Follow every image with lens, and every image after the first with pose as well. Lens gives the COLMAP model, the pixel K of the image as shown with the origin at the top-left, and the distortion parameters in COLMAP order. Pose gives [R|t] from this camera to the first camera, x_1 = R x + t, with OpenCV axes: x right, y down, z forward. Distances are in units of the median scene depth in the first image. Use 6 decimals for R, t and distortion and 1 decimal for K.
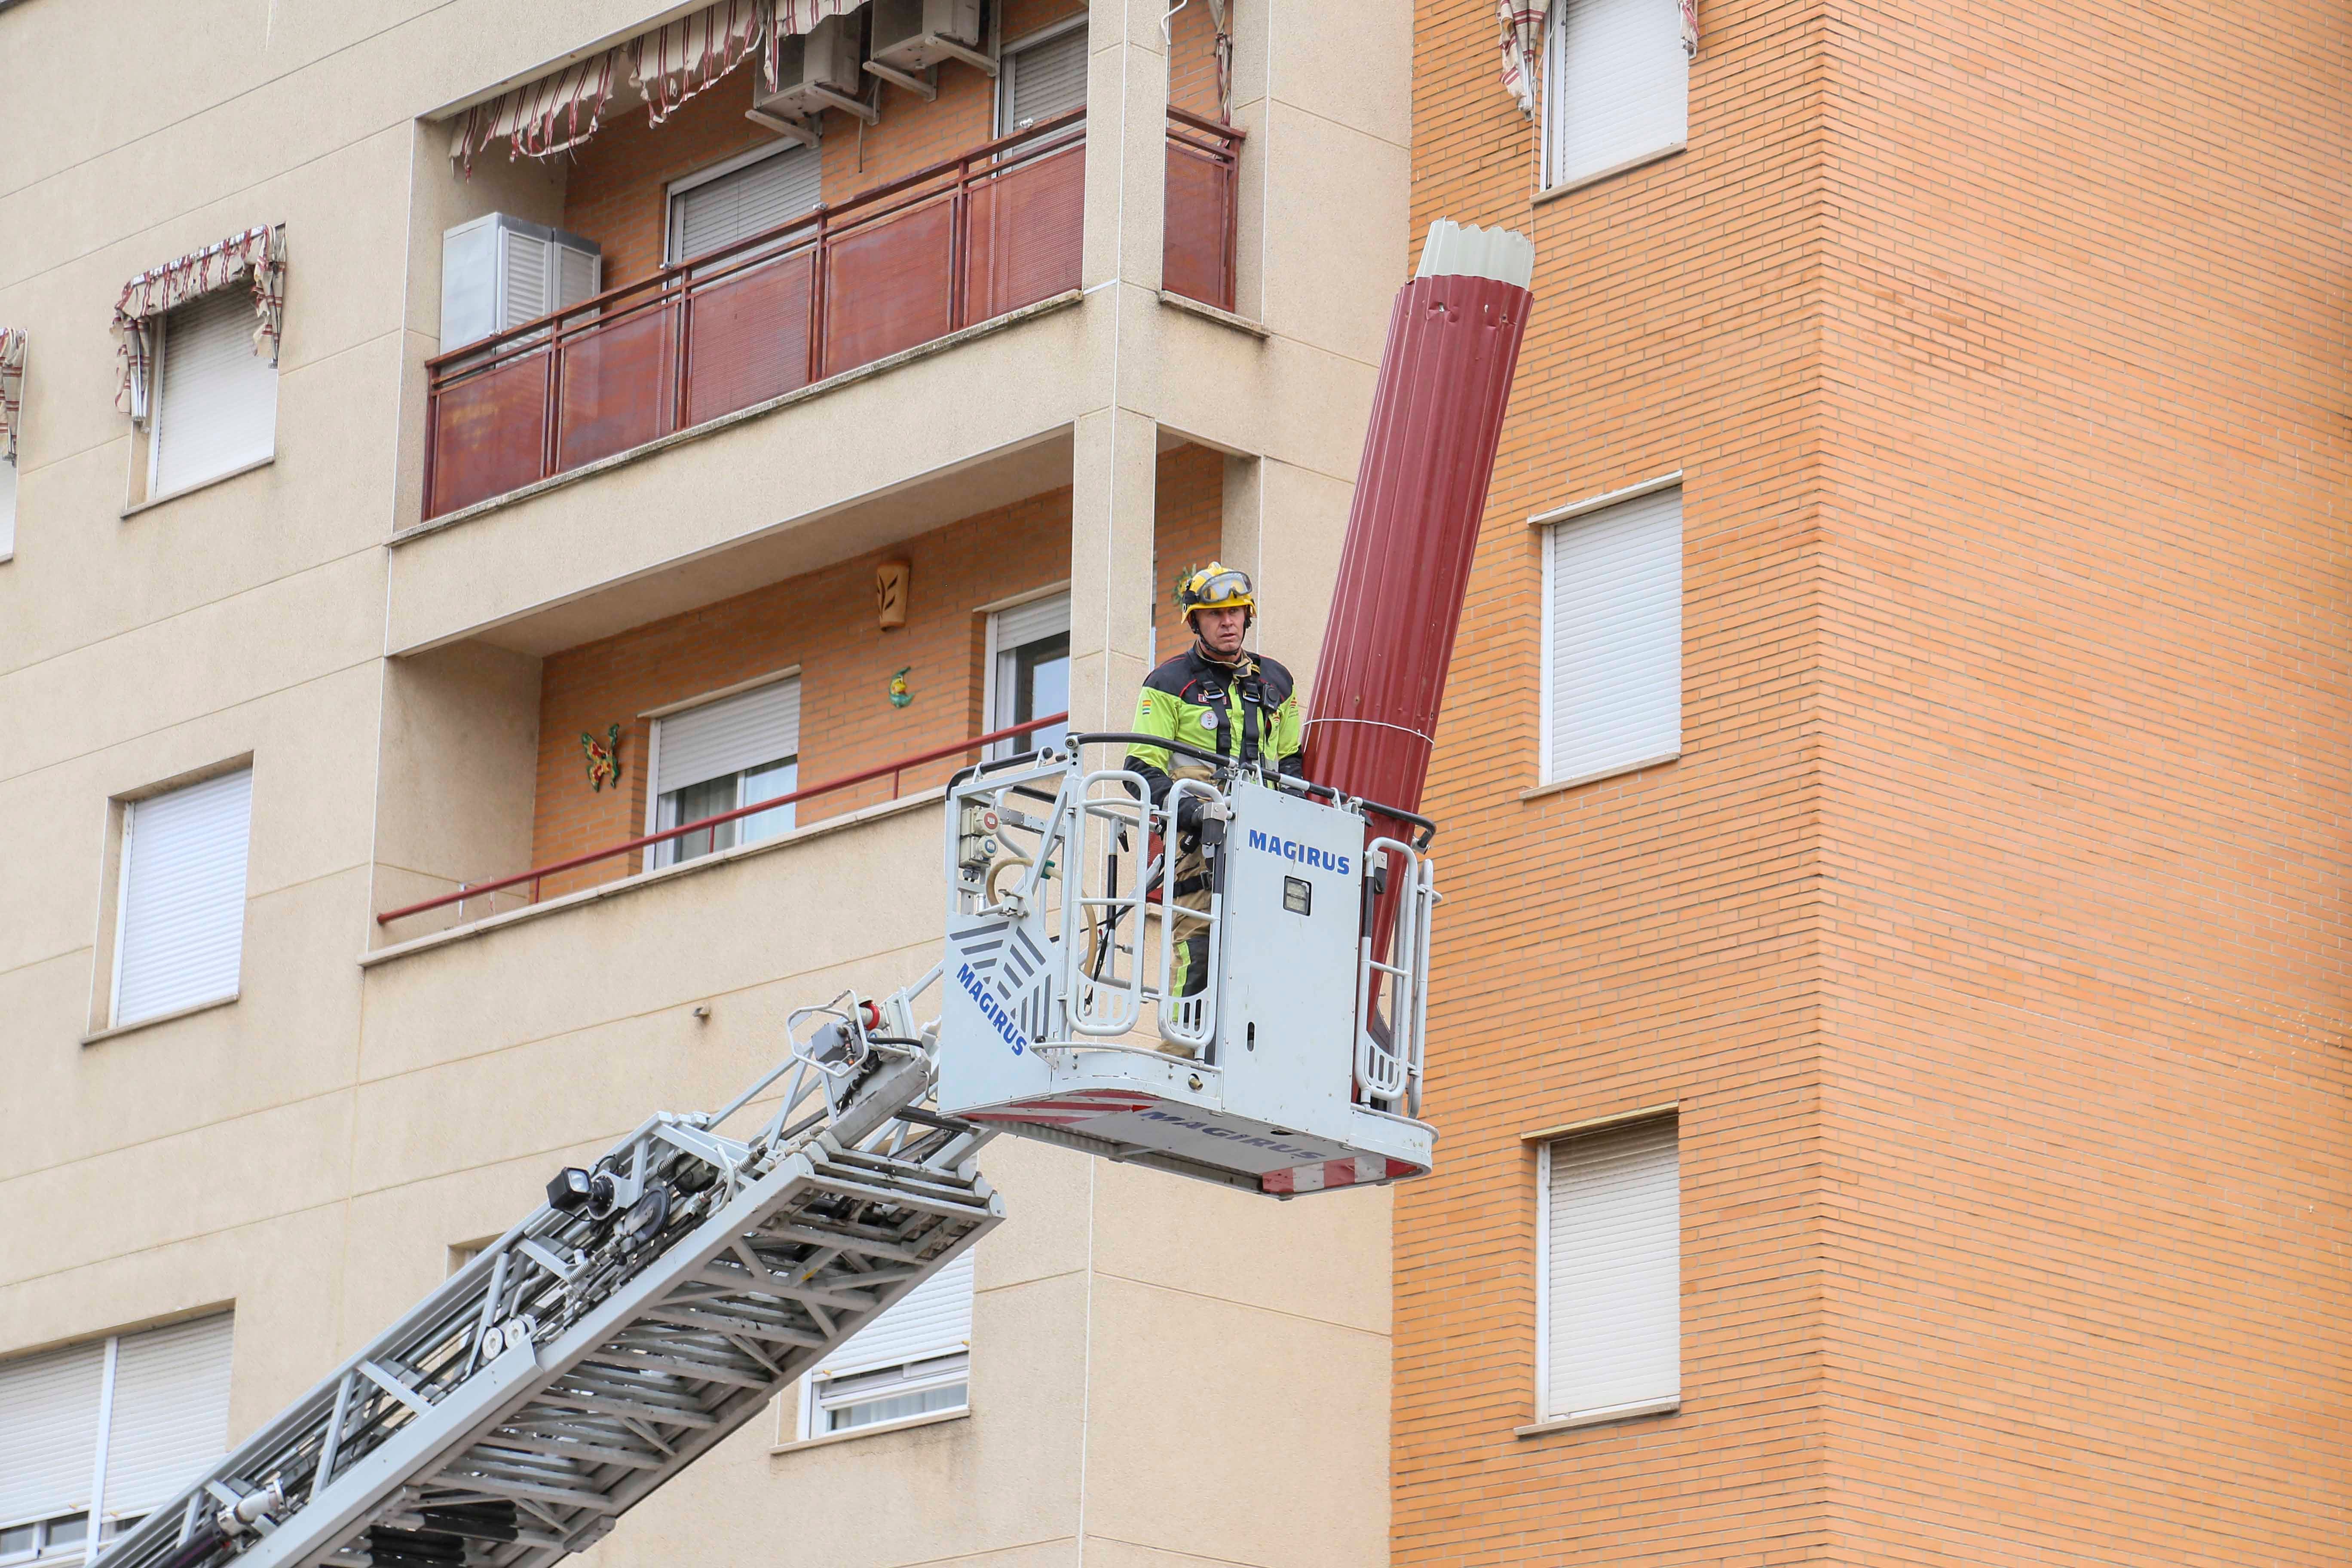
lens RADIAL K [[6683.2, 0, 1171.6], [0, 6683.2, 785.5], [0, 0, 1]] dist [0.652649, 0.000000]
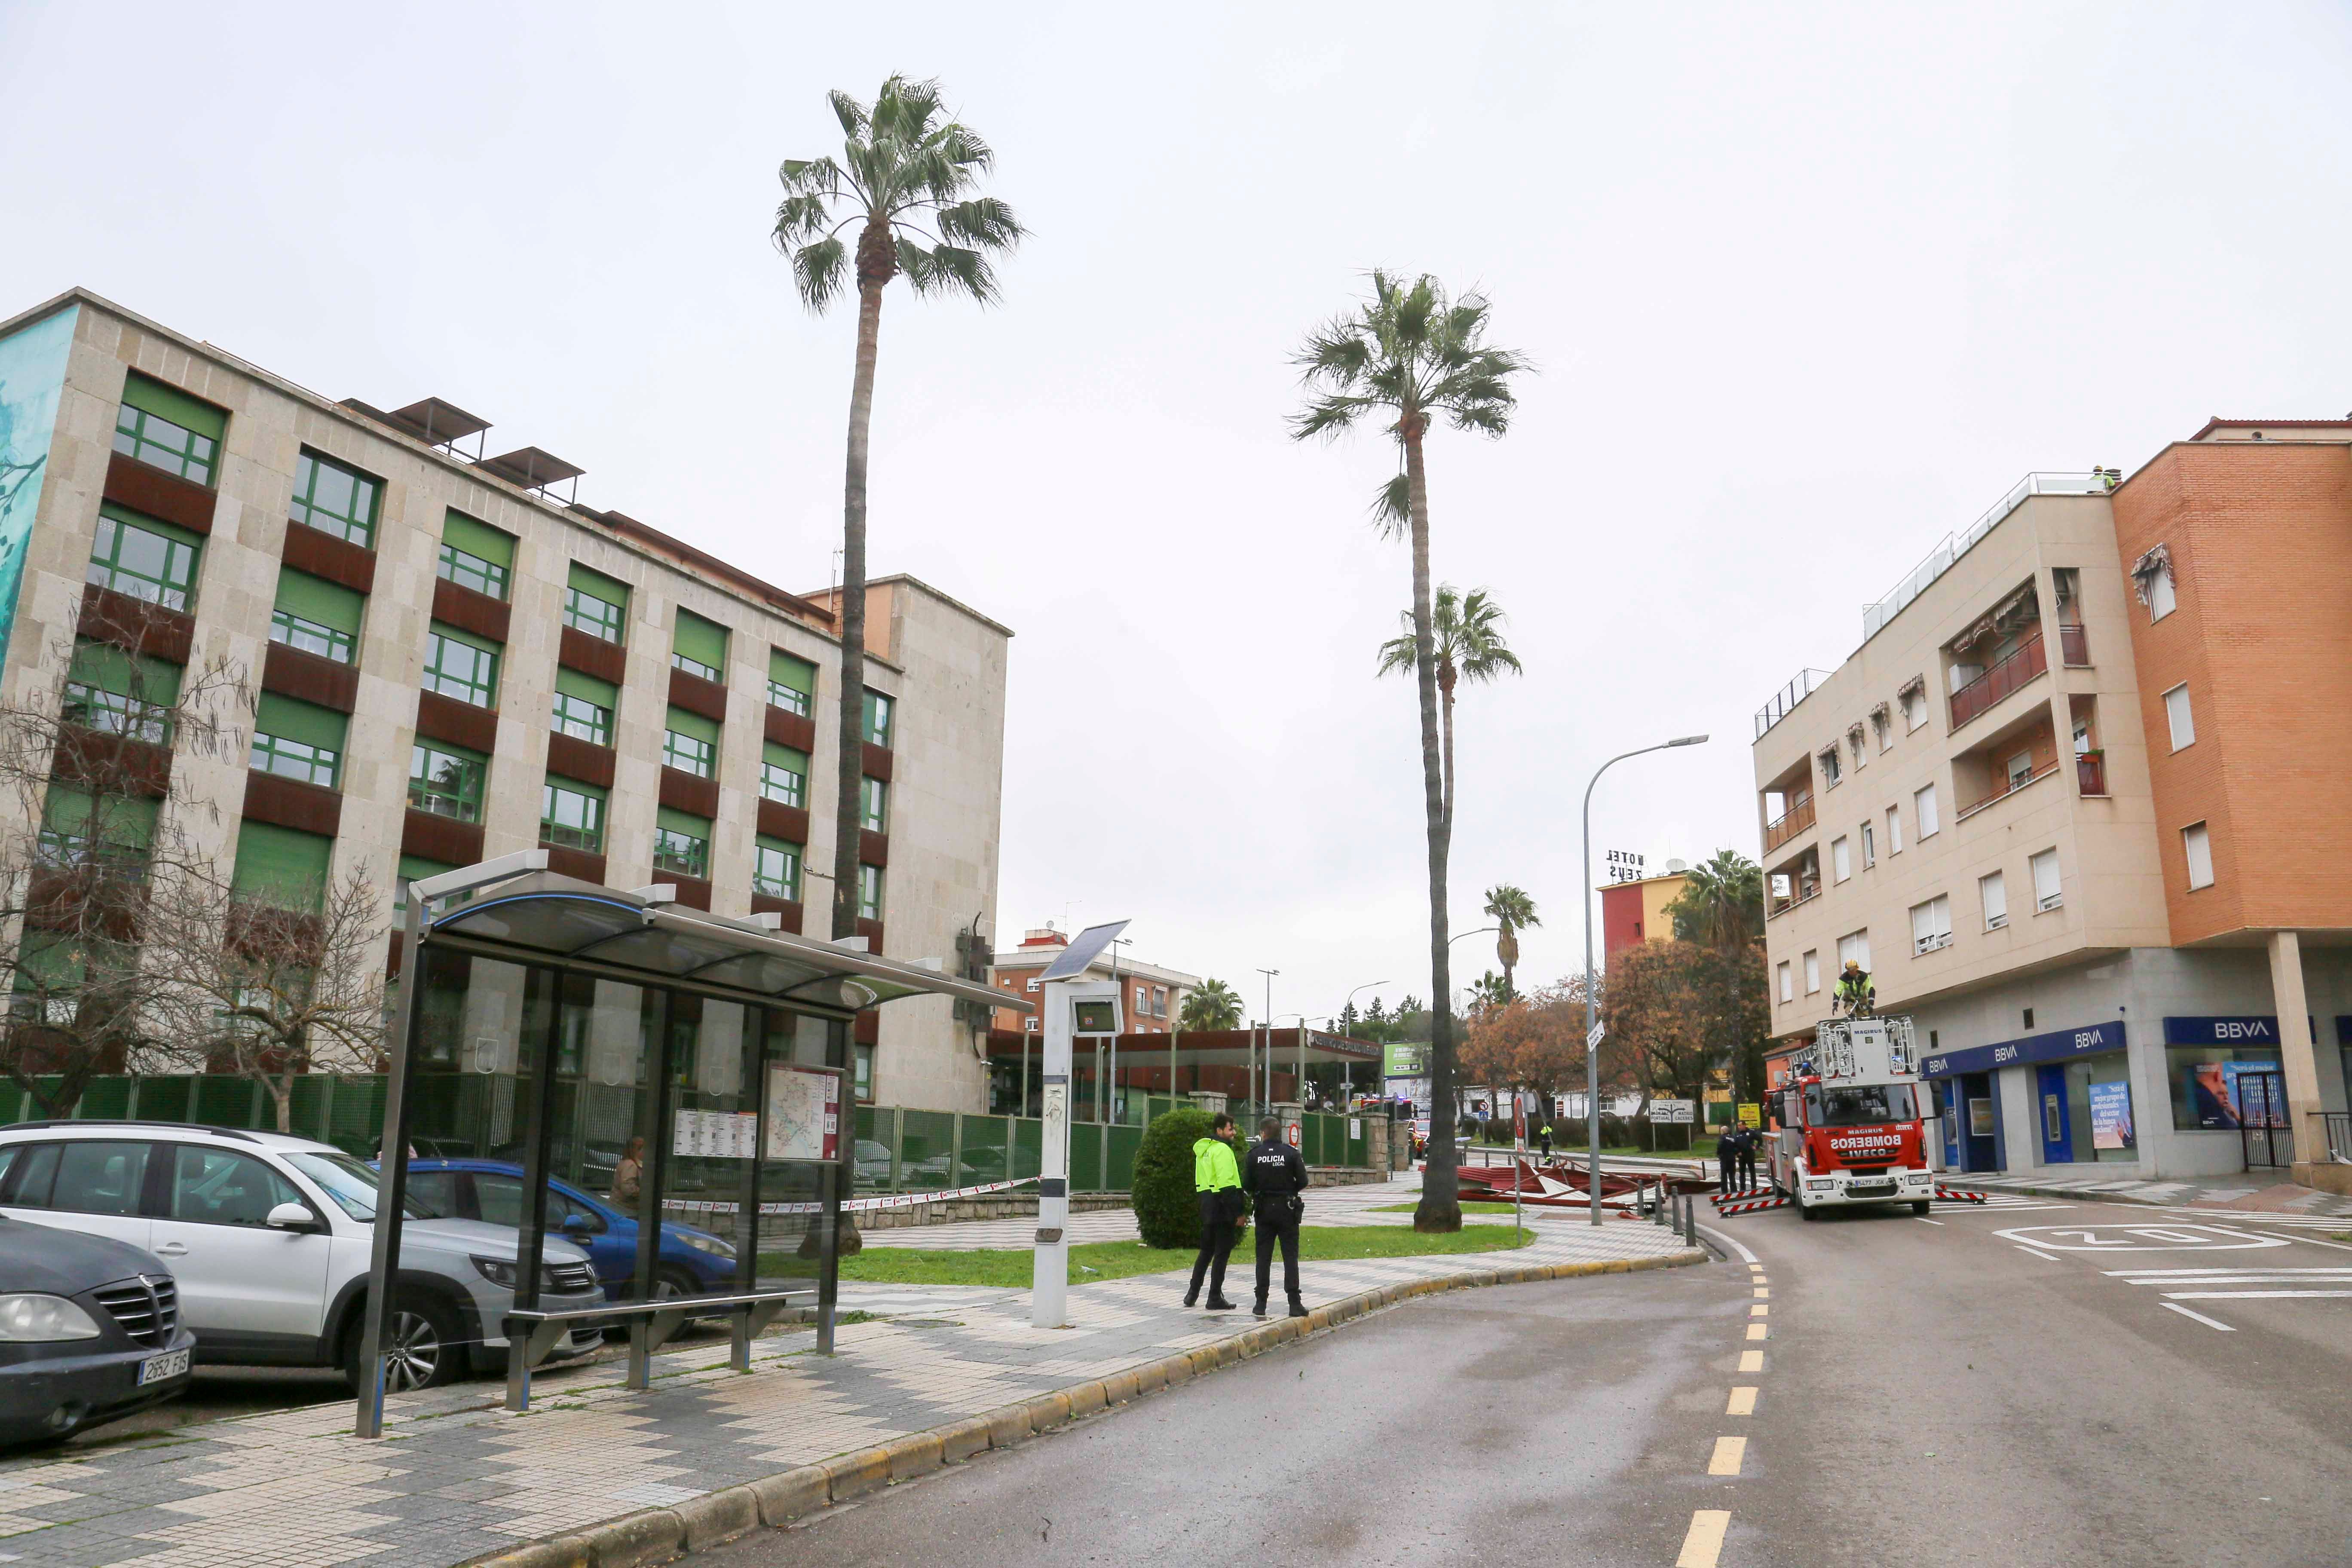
lens RADIAL K [[1652.8, 0, 1150.8], [0, 1652.8, 803.6], [0, 0, 1]] dist [-0.117537, 0.063268]
pose [[0.695276, -0.178805, -0.696146, 0.317869], [0.206050, 0.977493, -0.045277, -0.059976], [0.688574, -0.111961, 0.716471, -0.266543]]
